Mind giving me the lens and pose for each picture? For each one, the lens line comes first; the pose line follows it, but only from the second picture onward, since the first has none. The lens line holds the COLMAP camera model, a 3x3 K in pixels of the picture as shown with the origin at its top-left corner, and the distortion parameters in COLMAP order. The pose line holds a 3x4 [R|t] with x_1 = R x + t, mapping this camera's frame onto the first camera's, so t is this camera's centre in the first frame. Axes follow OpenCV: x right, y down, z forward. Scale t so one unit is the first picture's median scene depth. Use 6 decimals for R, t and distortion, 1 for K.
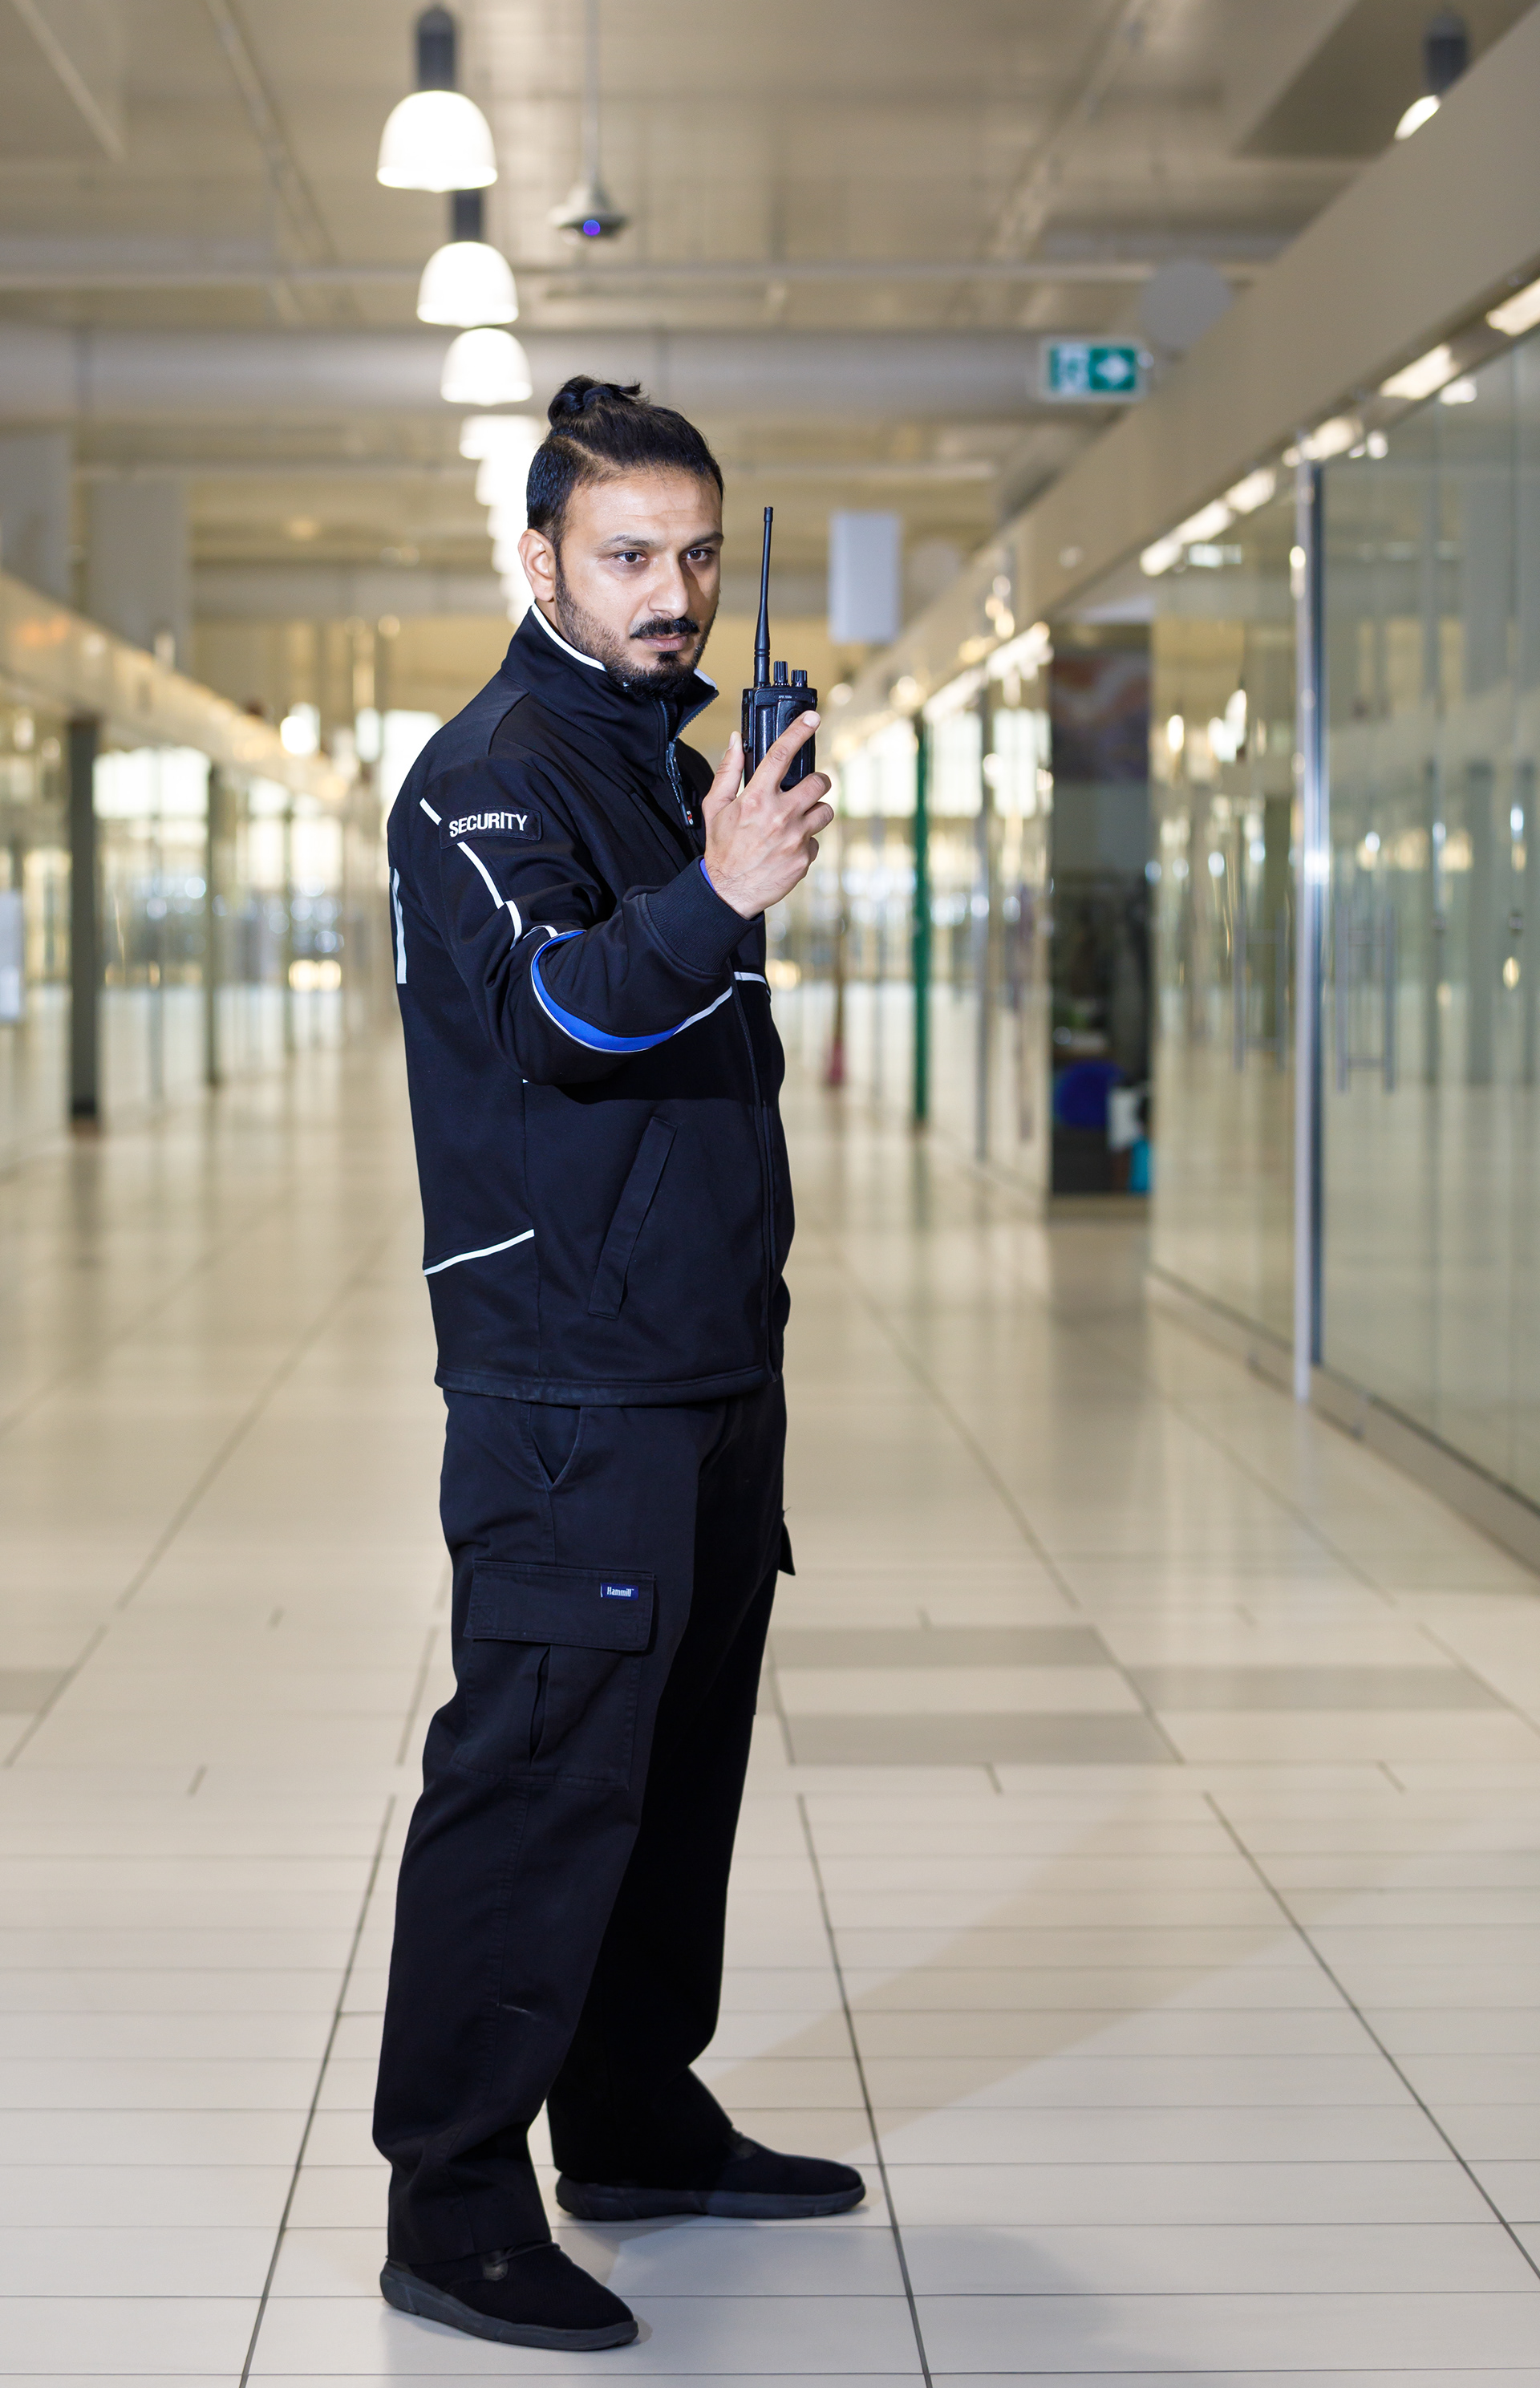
lens RADIAL K [[5178.0, 0, 770.0], [0, 5178.0, 1194.0], [0, 0, 1]] dist [-0.078425, -0.138412]
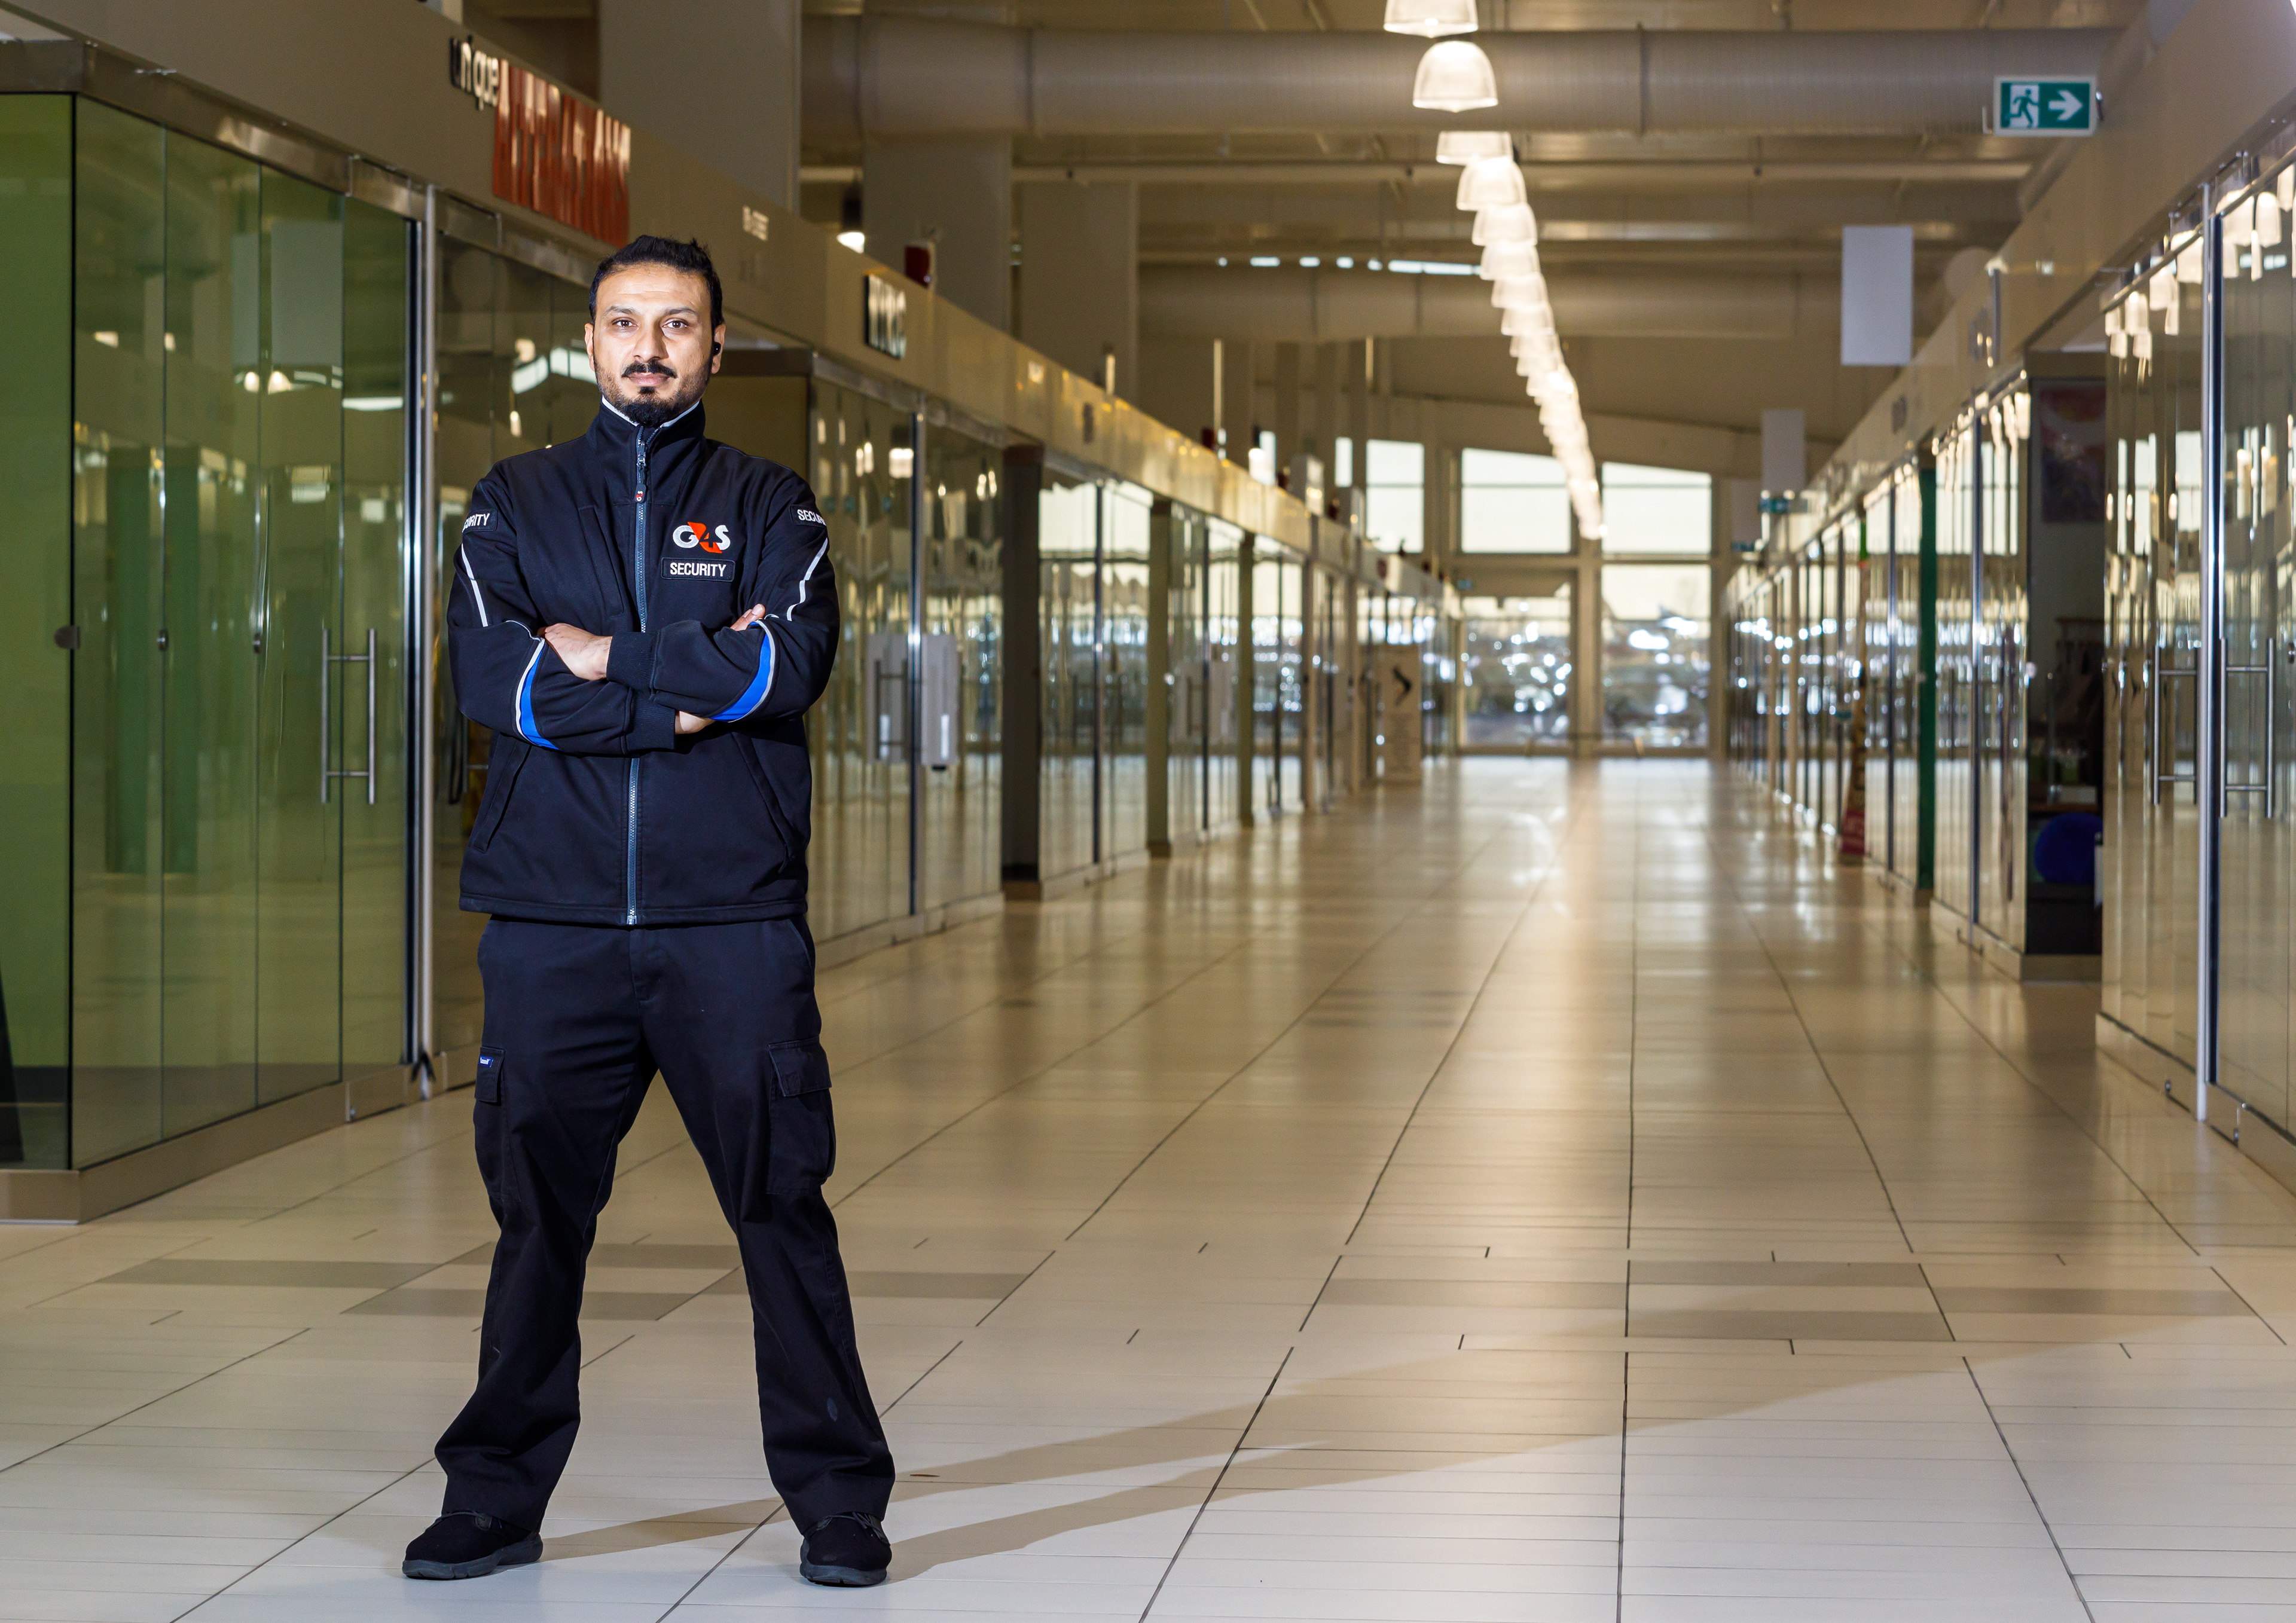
lens RADIAL K [[6221.0, 0, 1148.0], [0, 6221.0, 811.5], [0, 0, 1]] dist [-0.399096, 0.559575]
pose [[0.993974, 0.009010, -0.109245, 0.016432], [-0.012683, 0.999376, -0.032971, 0.013525], [0.108880, 0.034158, 0.993468, -0.145962]]
